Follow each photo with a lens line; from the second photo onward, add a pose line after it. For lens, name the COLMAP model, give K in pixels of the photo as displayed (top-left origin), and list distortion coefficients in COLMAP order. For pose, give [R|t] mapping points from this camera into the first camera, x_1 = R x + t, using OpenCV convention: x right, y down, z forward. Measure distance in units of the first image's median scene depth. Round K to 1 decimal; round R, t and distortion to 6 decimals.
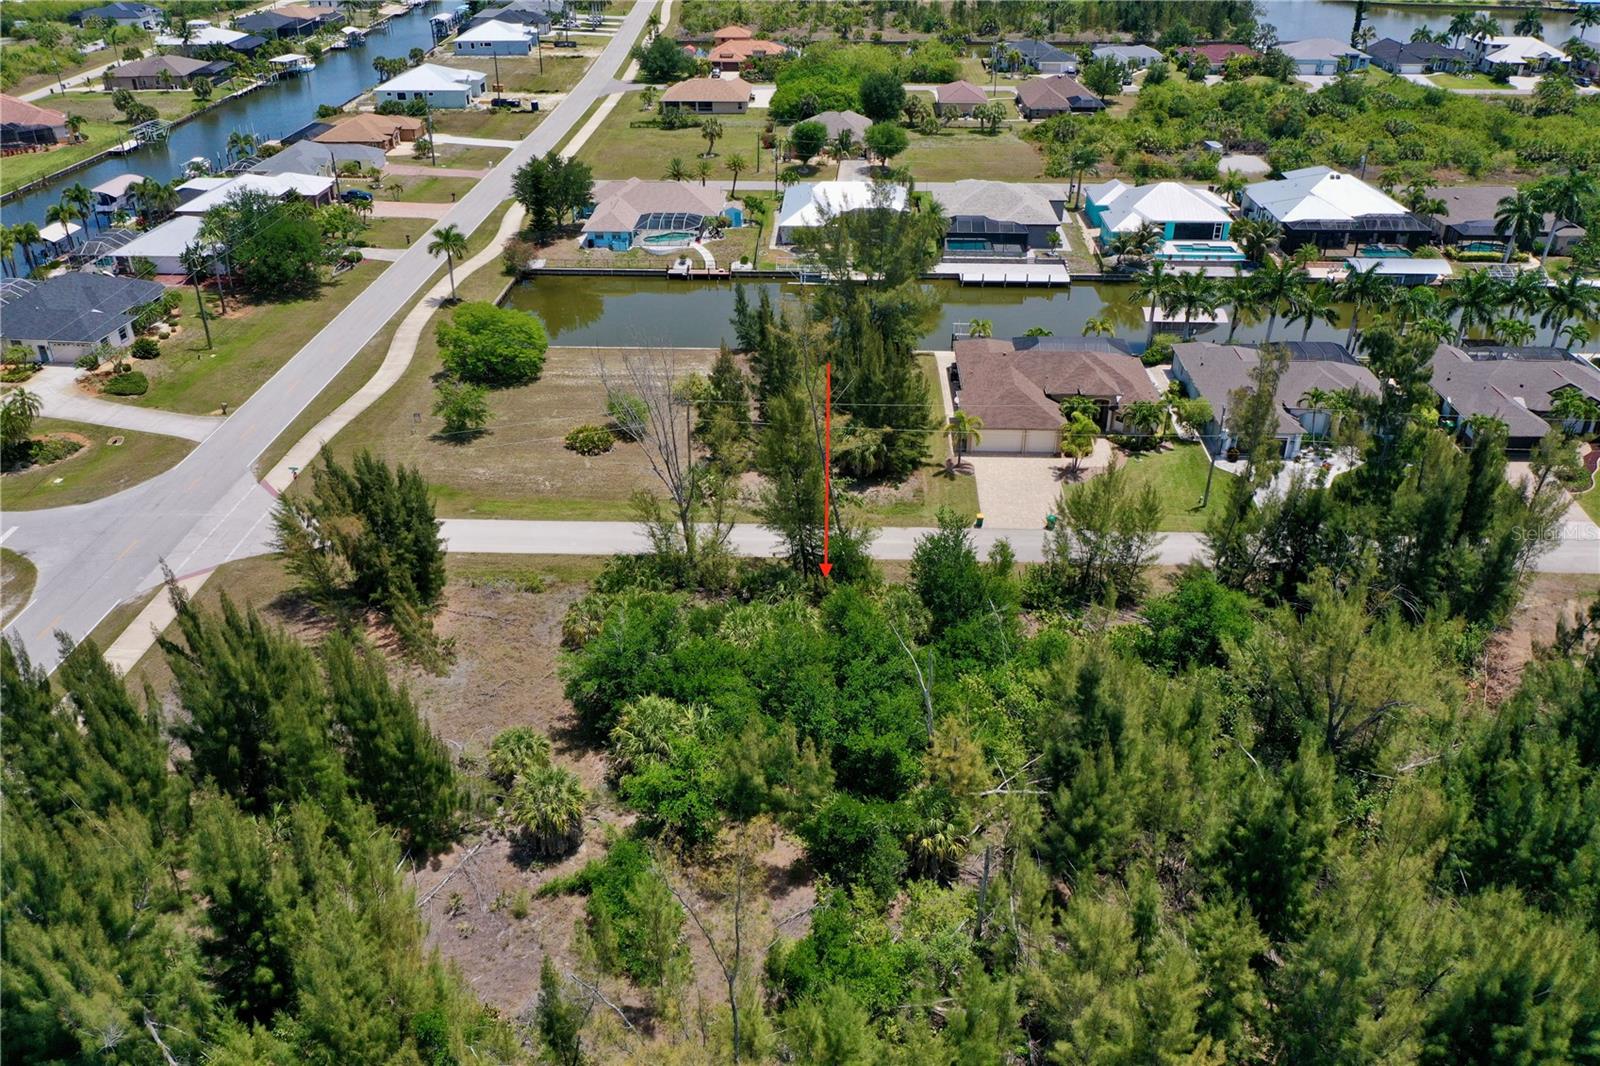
lens RADIAL K [[1262.7, 0, 801.3], [0, 1262.7, 528.3], [0, 0, 1]] dist [-0.003244, -0.002248]
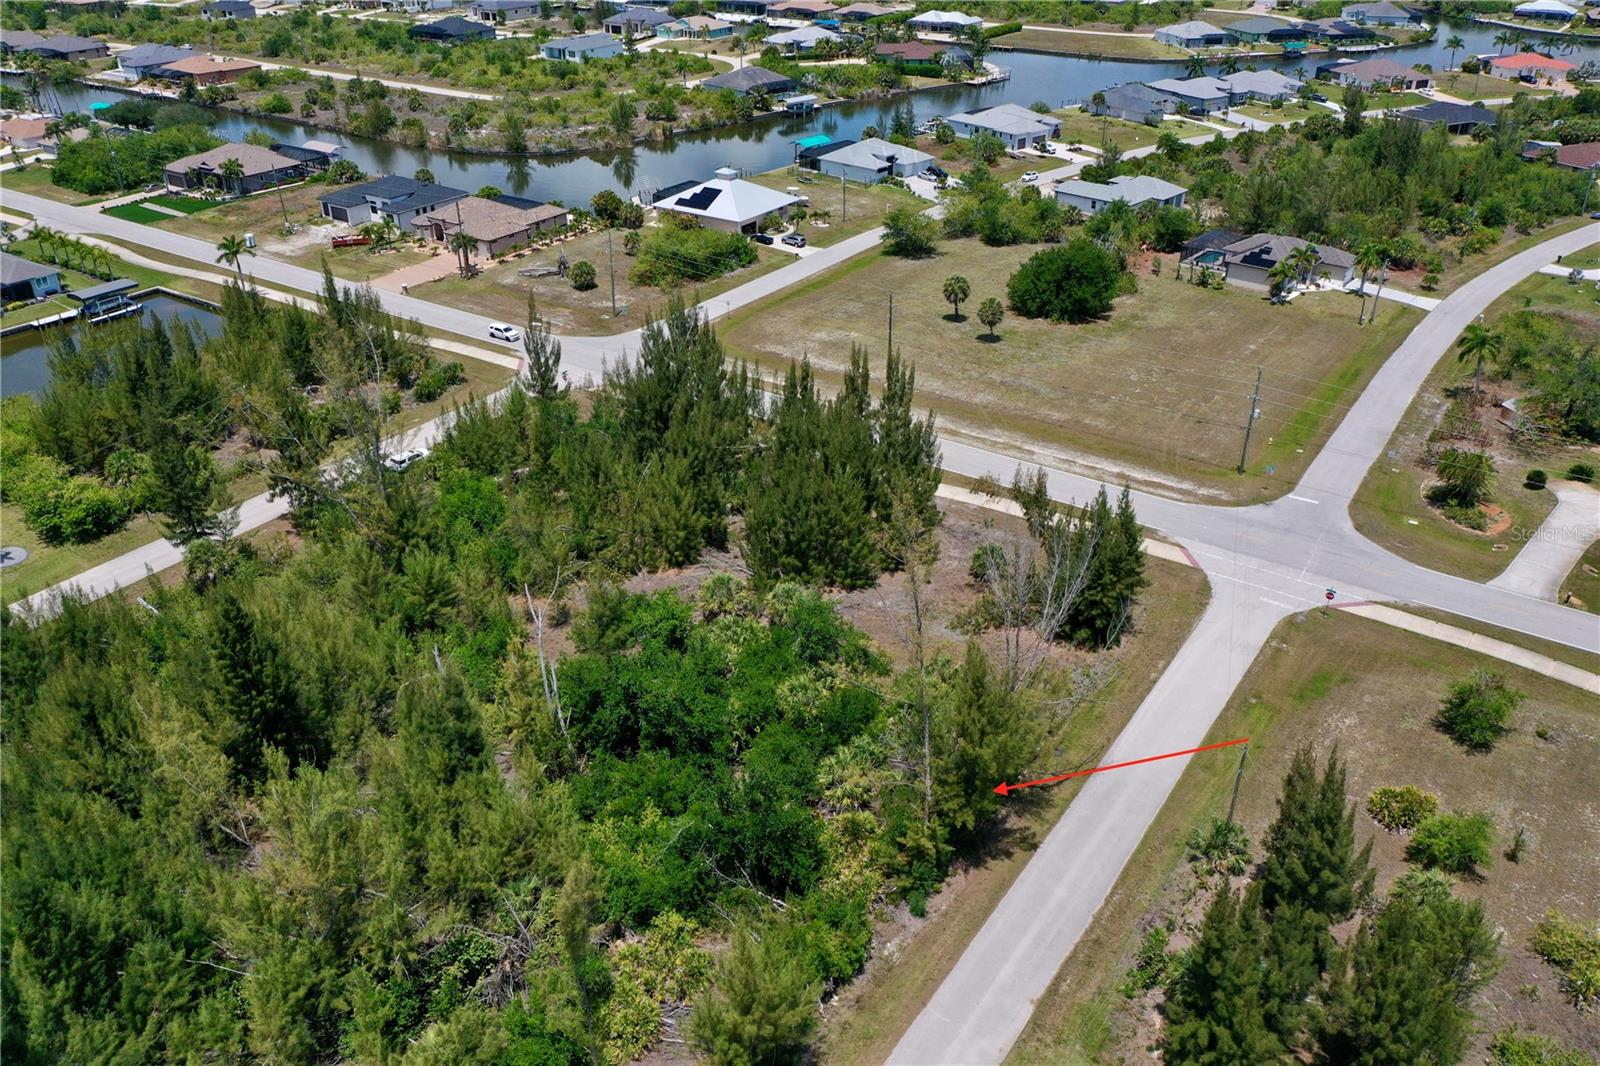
lens RADIAL K [[1262.7, 0, 801.3], [0, 1262.7, 528.3], [0, 0, 1]] dist [-0.003244, -0.002248]
pose [[-0.522191, 0.412565, -0.746396, 0.345560], [-0.416747, 0.640143, 0.645398, -0.347394], [0.744069, 0.648079, -0.162342, 0.515306]]
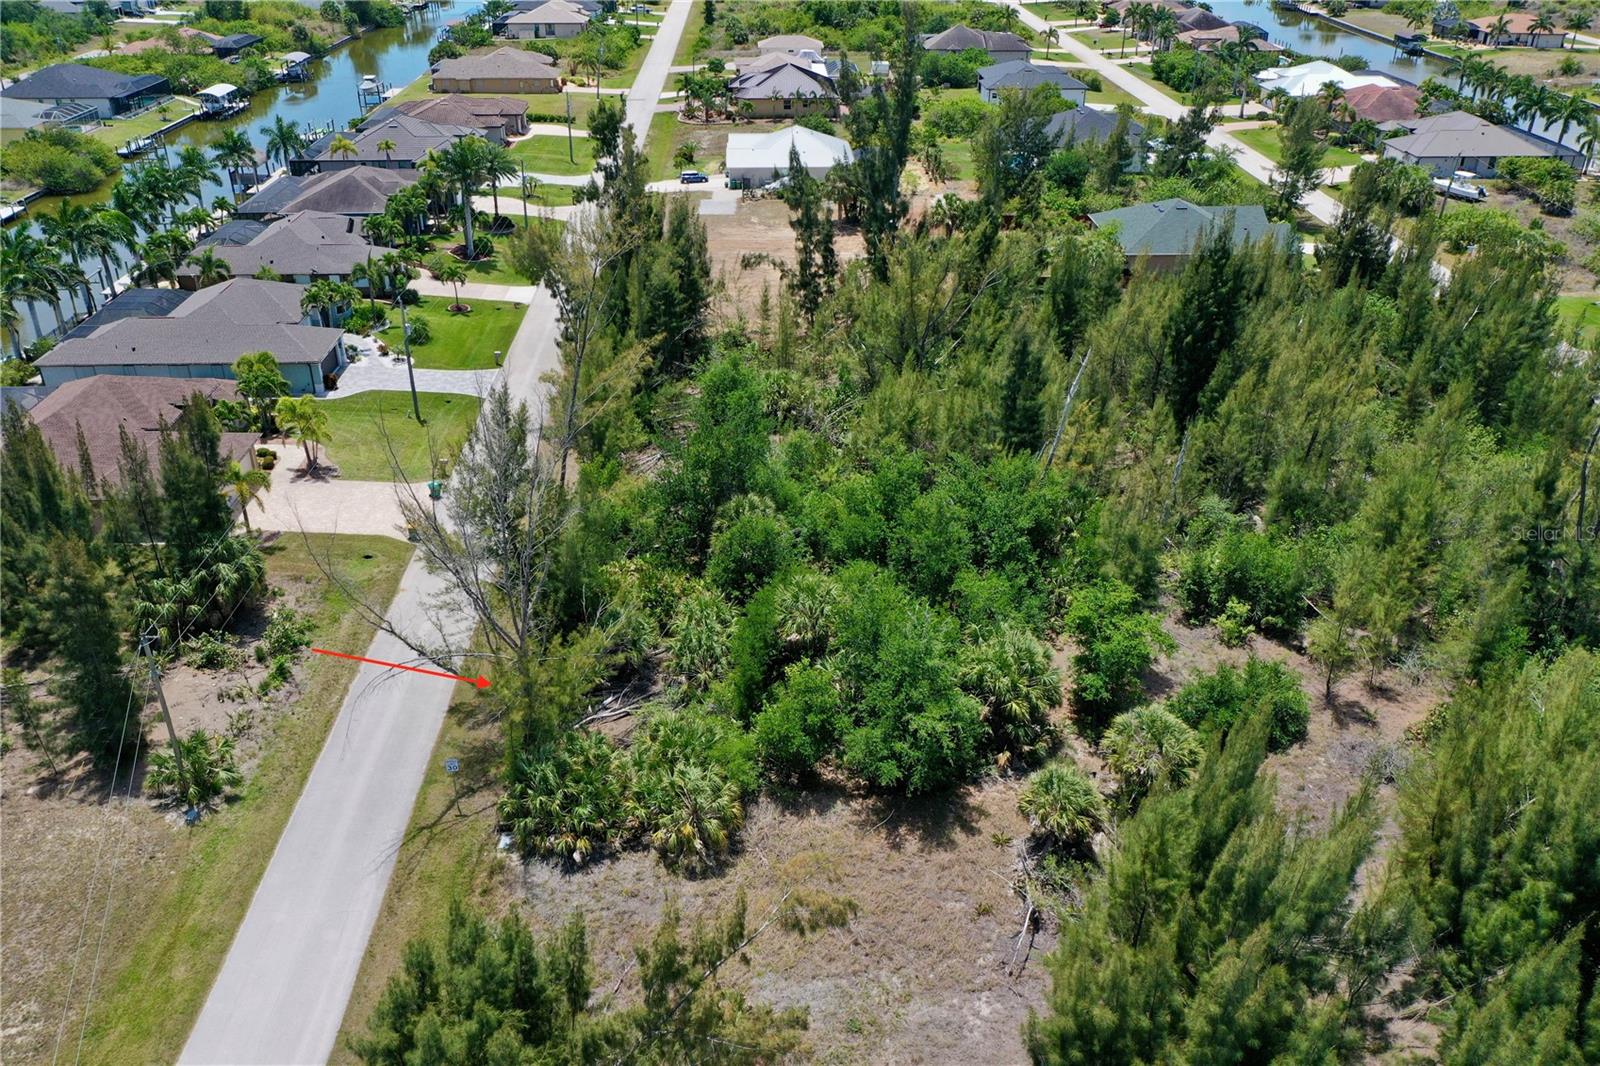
lens RADIAL K [[1262.7, 0, 801.3], [0, 1262.7, 528.3], [0, 0, 1]] dist [-0.003244, -0.002248]
pose [[-0.078290, -0.476194, 0.875848, -0.330837], [0.483440, 0.750200, 0.451094, -0.145080], [-0.871869, 0.458736, 0.171478, 0.404986]]
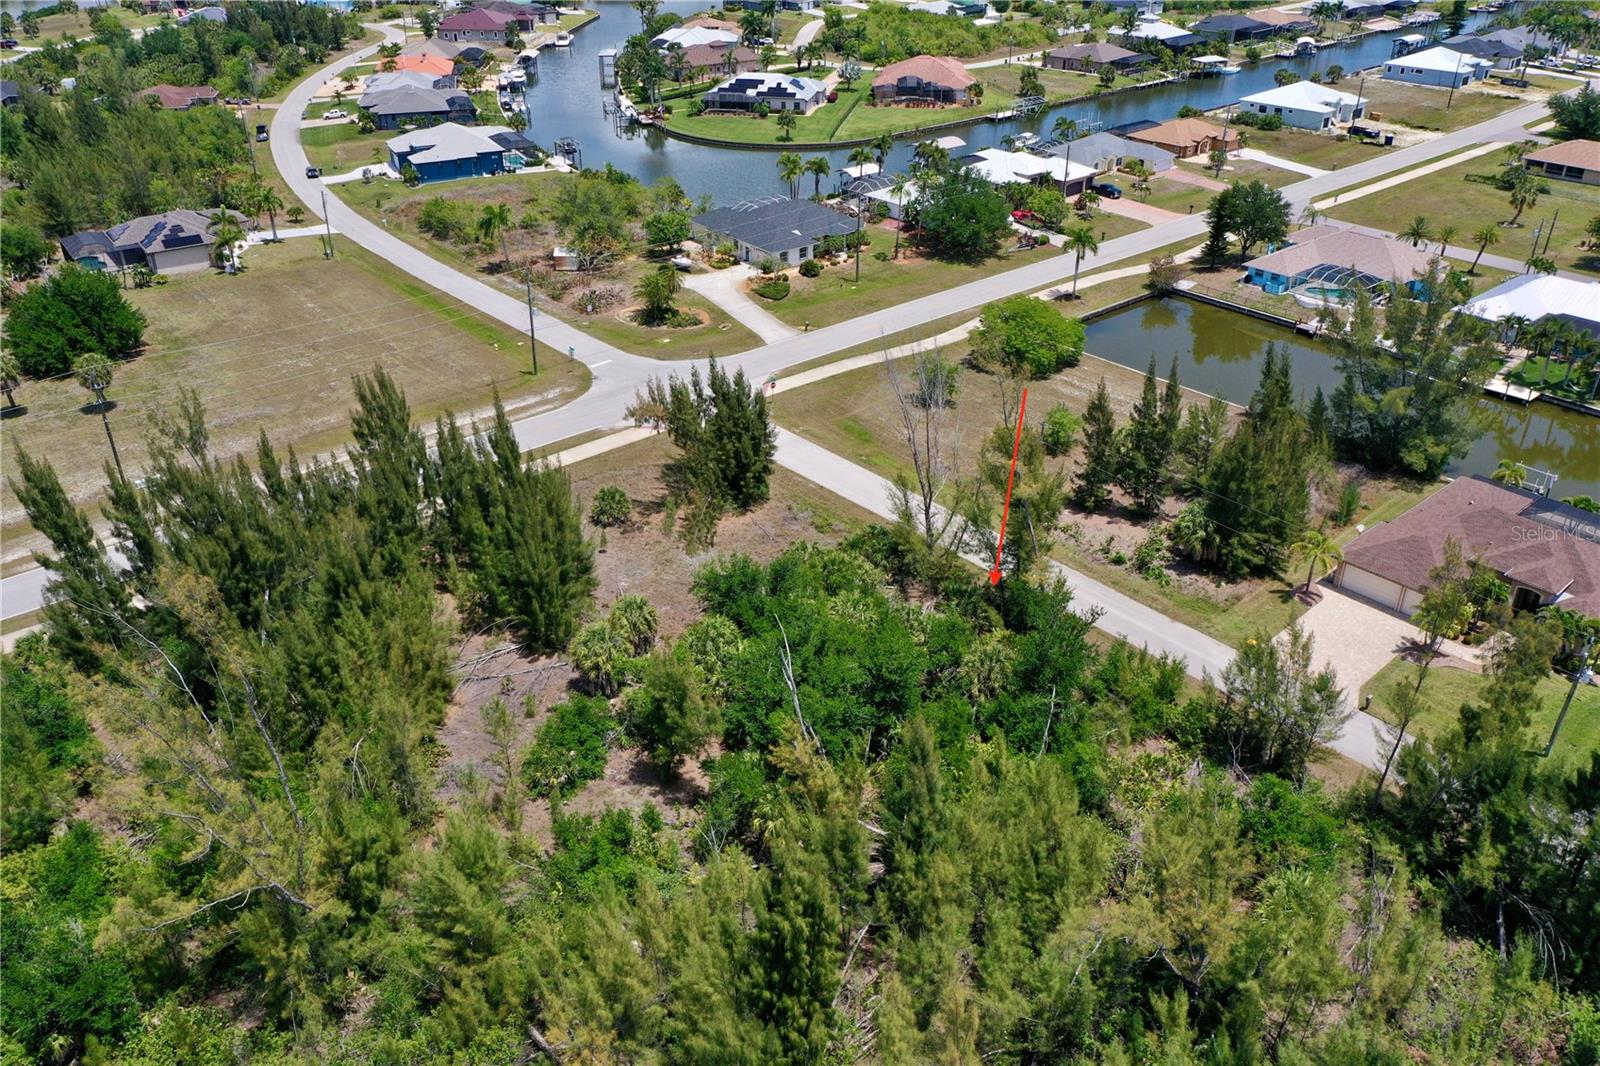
lens RADIAL K [[1262.7, 0, 801.3], [0, 1262.7, 528.3], [0, 0, 1]] dist [-0.003244, -0.002248]
pose [[0.687997, 0.356190, -0.632288, 0.279343], [-0.355686, 0.924945, 0.134030, -0.055186], [0.632572, 0.132683, 0.763052, 0.063604]]
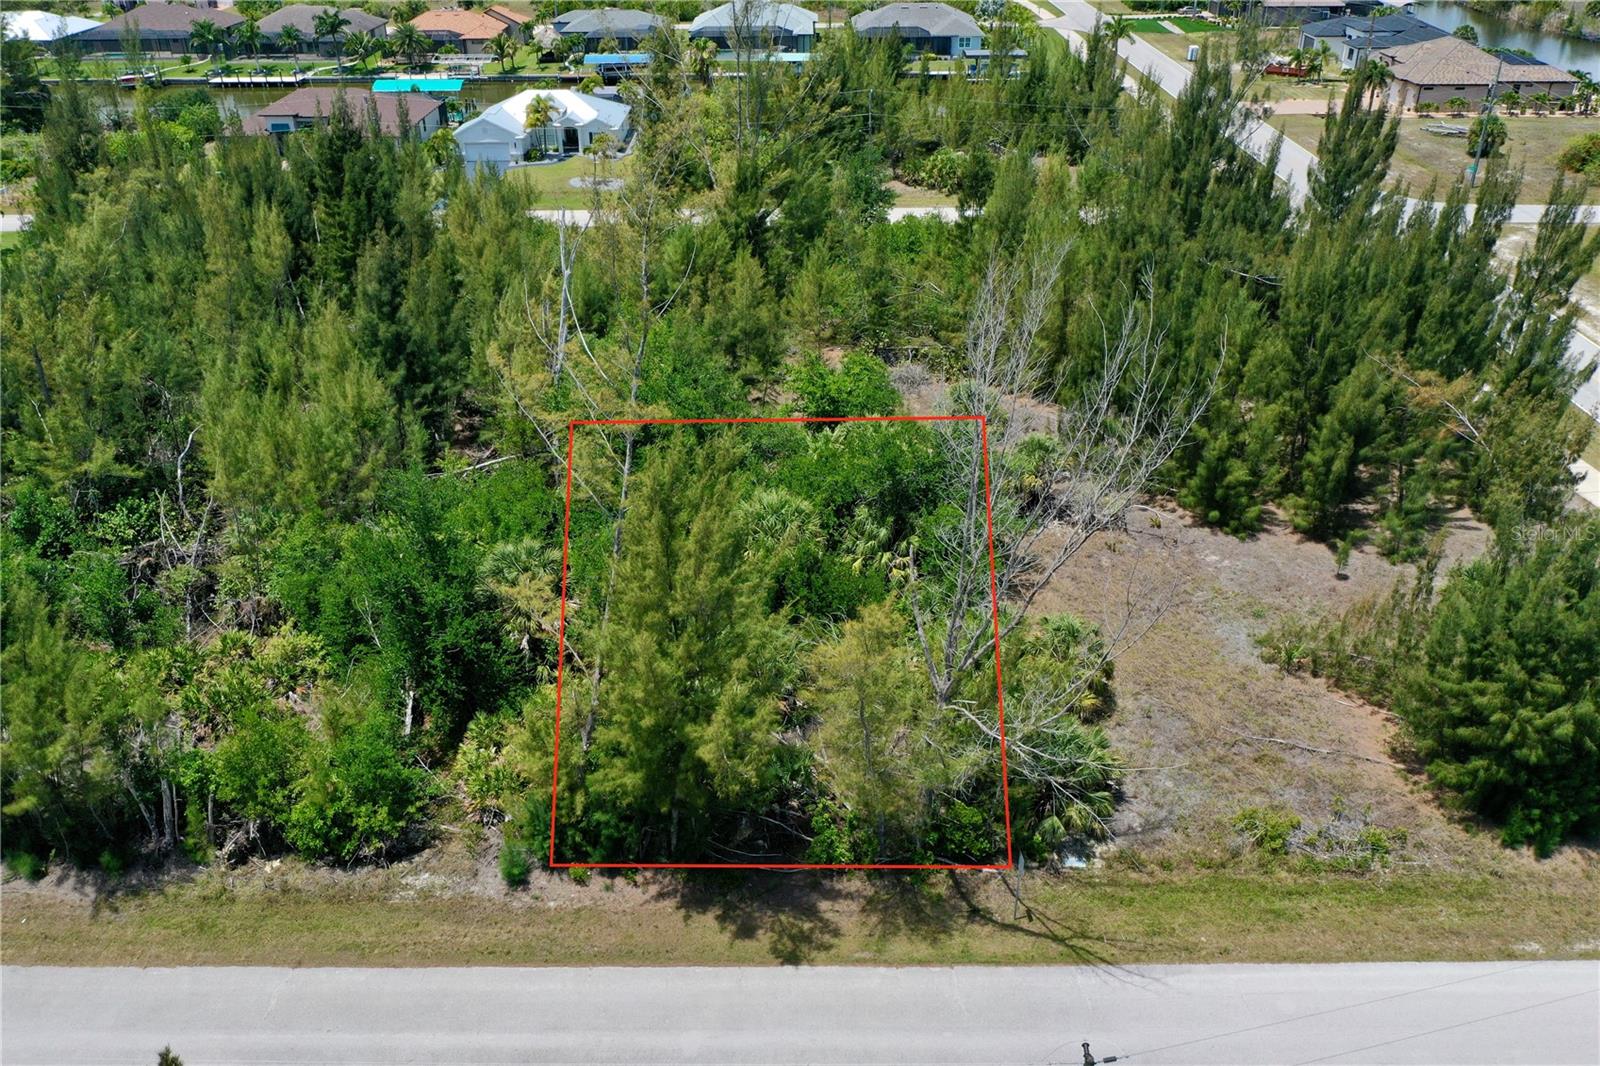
lens RADIAL K [[1262.9, 0, 800.0], [0, 1262.9, 533.0], [0, 0, 1]] dist [-0.006422, -0.007530]
pose [[-0.999245, 0.027145, -0.027793, -0.017532], [-0.009694, 0.518560, 0.854986, -0.225642], [0.037621, 0.854610, -0.517905, 0.637571]]
